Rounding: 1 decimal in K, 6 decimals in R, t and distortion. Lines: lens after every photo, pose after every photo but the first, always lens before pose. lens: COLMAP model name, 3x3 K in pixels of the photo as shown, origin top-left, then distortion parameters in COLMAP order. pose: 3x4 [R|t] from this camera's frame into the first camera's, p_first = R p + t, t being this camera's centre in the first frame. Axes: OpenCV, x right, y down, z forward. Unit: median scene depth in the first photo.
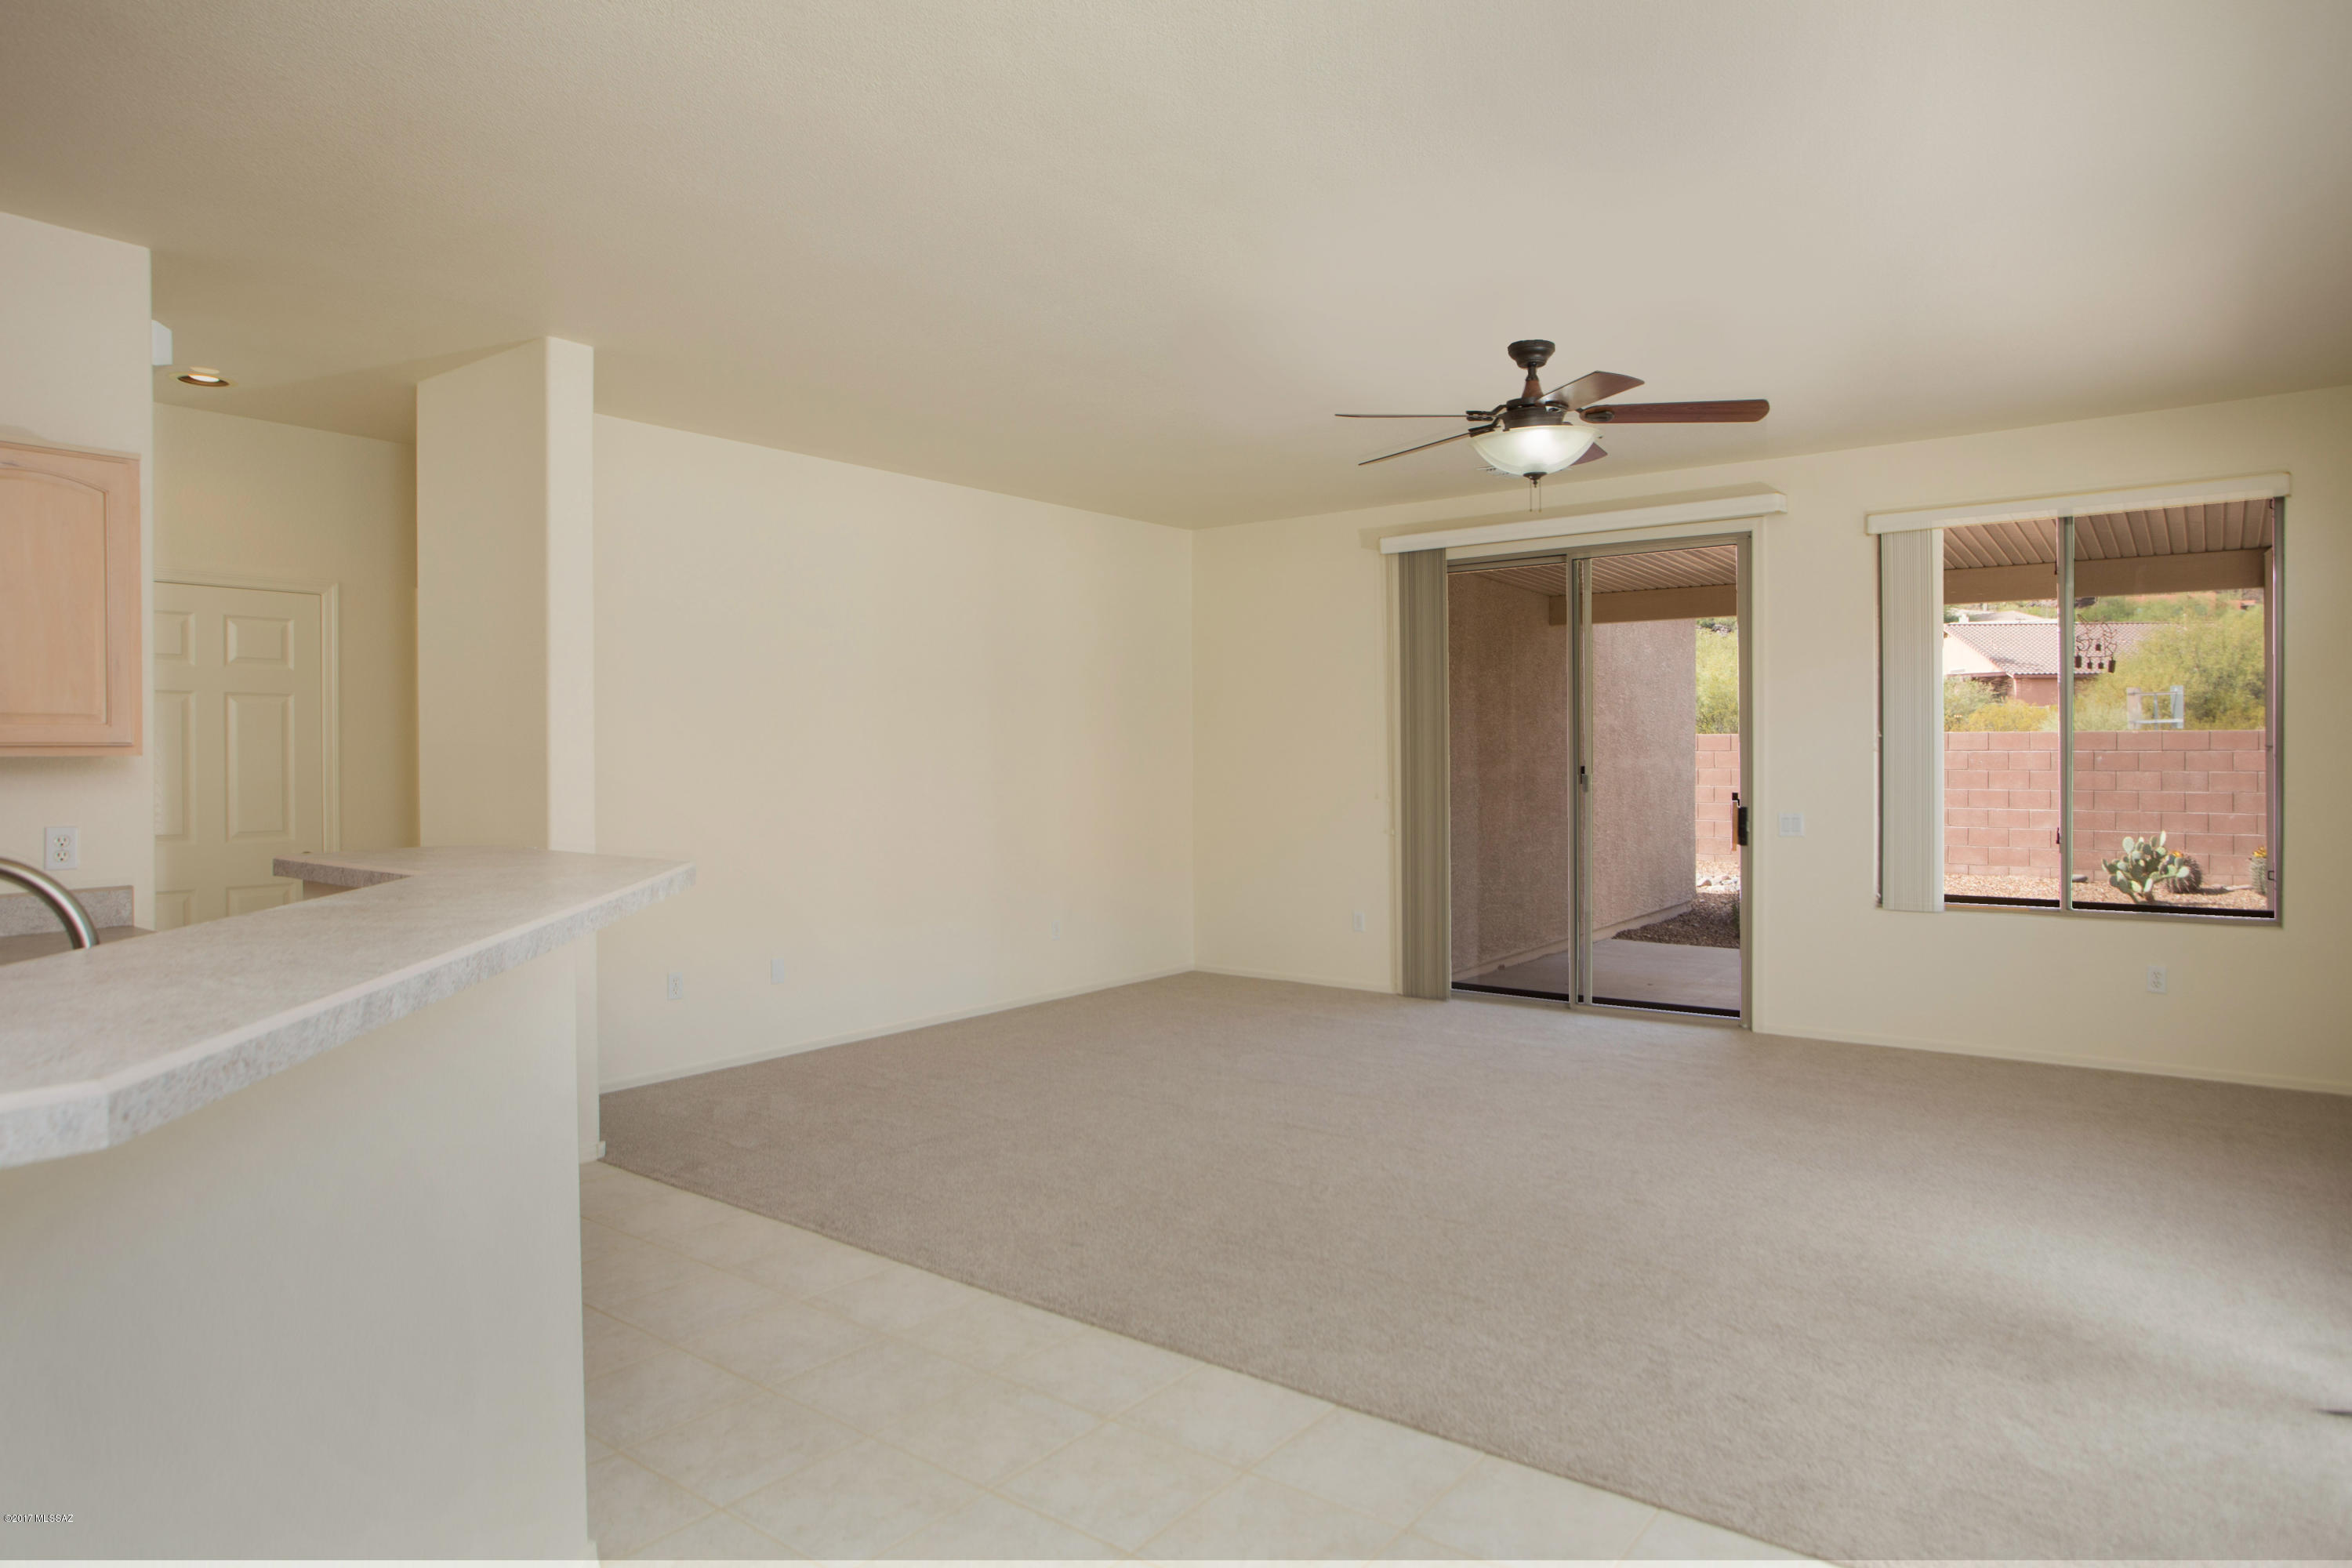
lens RADIAL K [[1345.2, 0, 1186.3], [0, 1345.2, 734.5], [0, 0, 1]] dist [-0.002872, -0.000460]
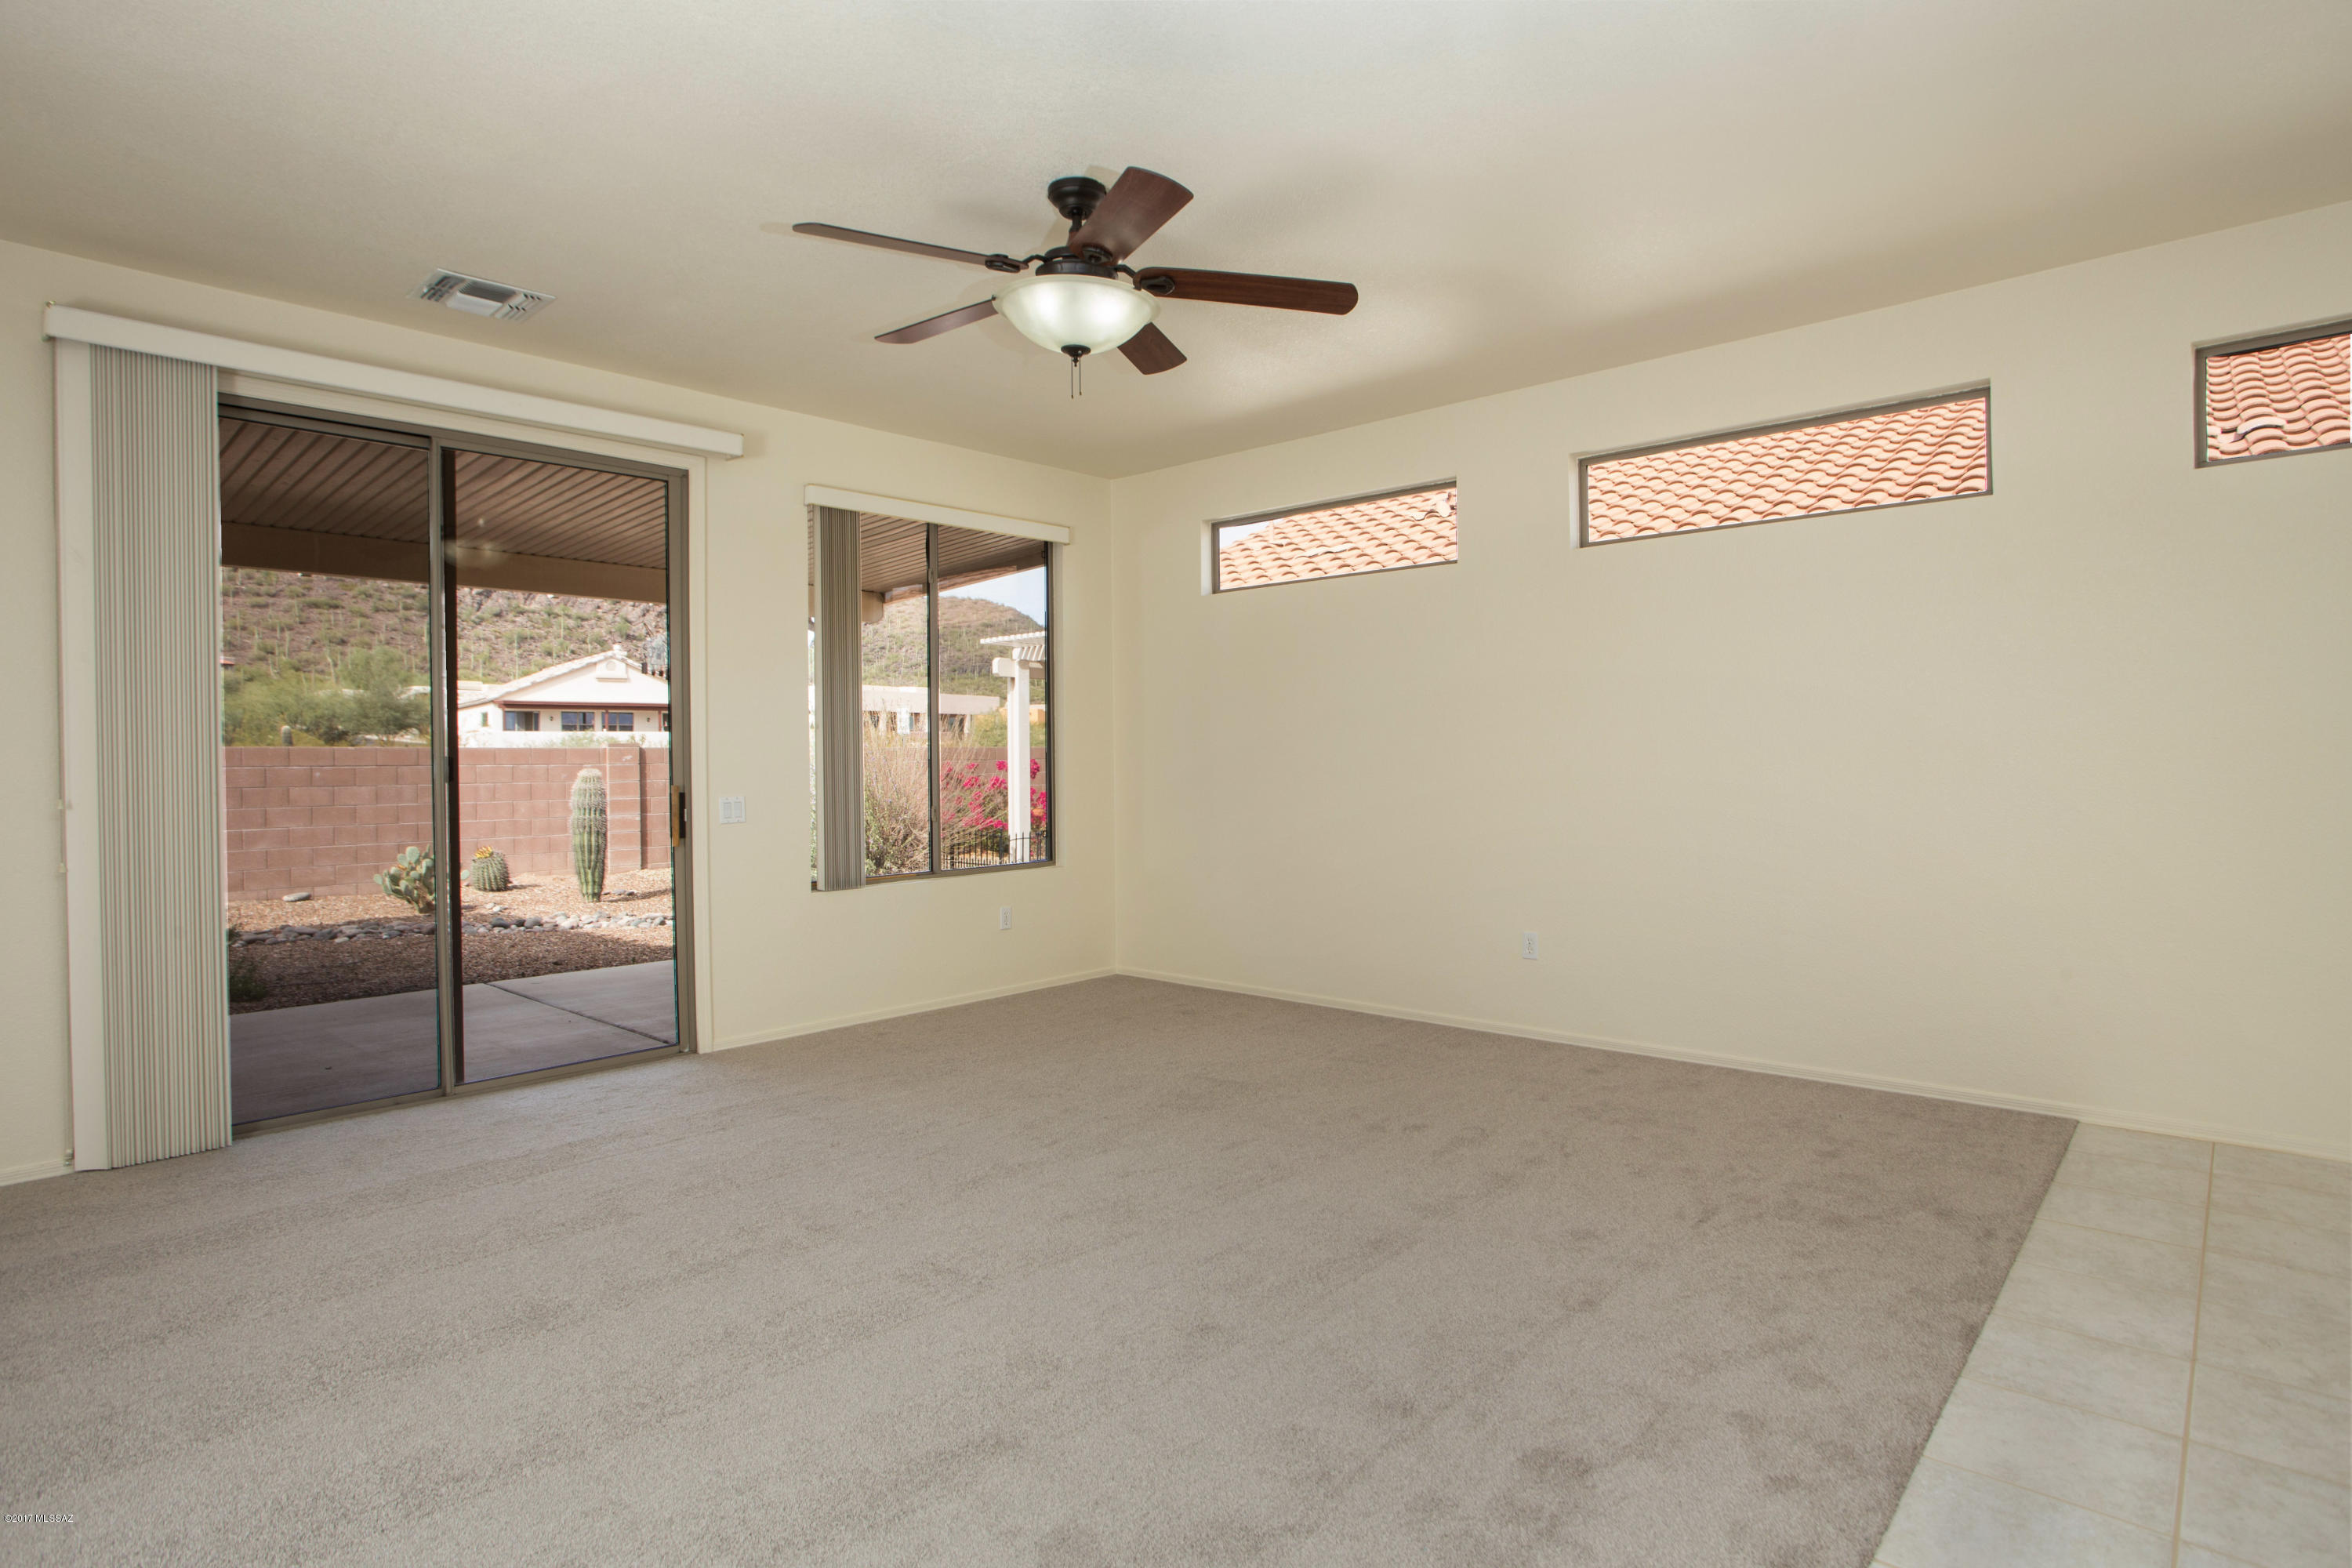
lens RADIAL K [[1241.0, 0, 1185.2], [0, 1241.0, 779.2], [0, 0, 1]] dist [-0.040164, 0.020407]
pose [[0.096962, -0.005456, 0.995273, -0.305799], [0.003176, 0.999982, 0.005172, 0.038490], [-0.995283, 0.002659, 0.096978, 0.559043]]
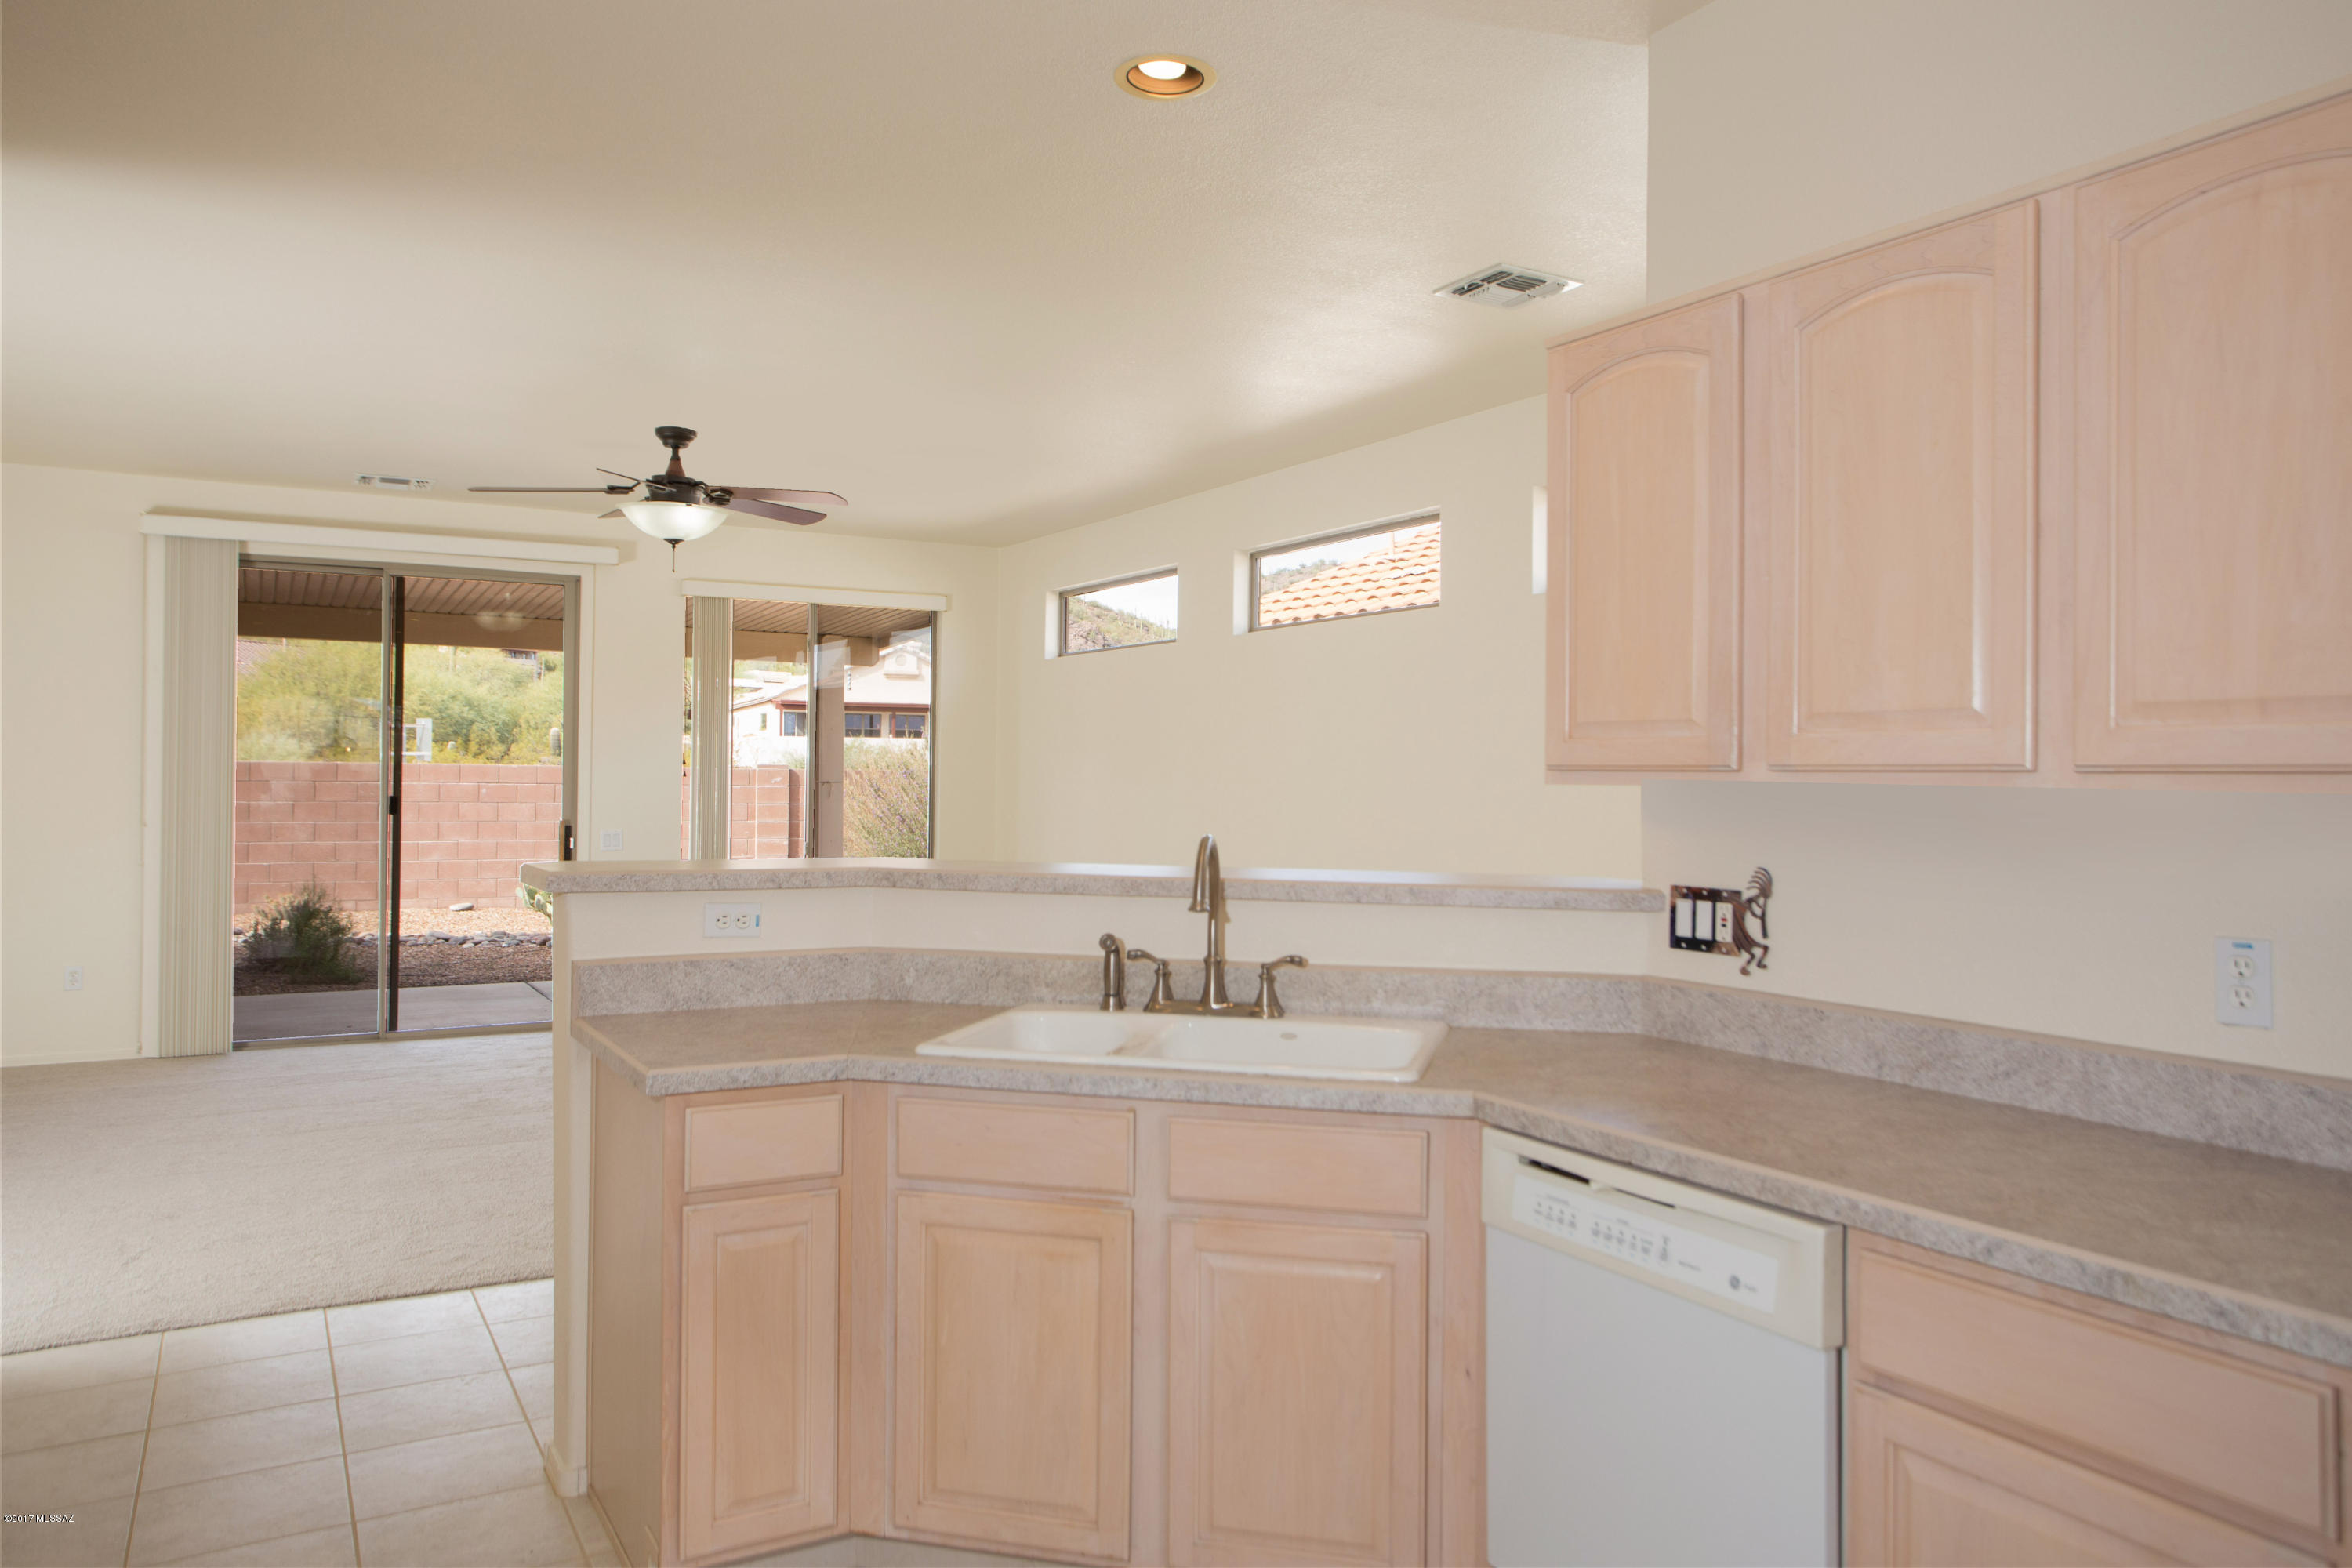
lens RADIAL K [[1687.5, 0, 1176.0], [0, 1687.5, 784.0], [0, 0, 1]] dist [-0.001076, 0.000361]
pose [[0.394826, 0.012427, 0.918672, -0.604552], [-0.023111, 0.999726, -0.003590, 0.011113], [-0.918465, -0.019814, 0.395005, -0.000305]]
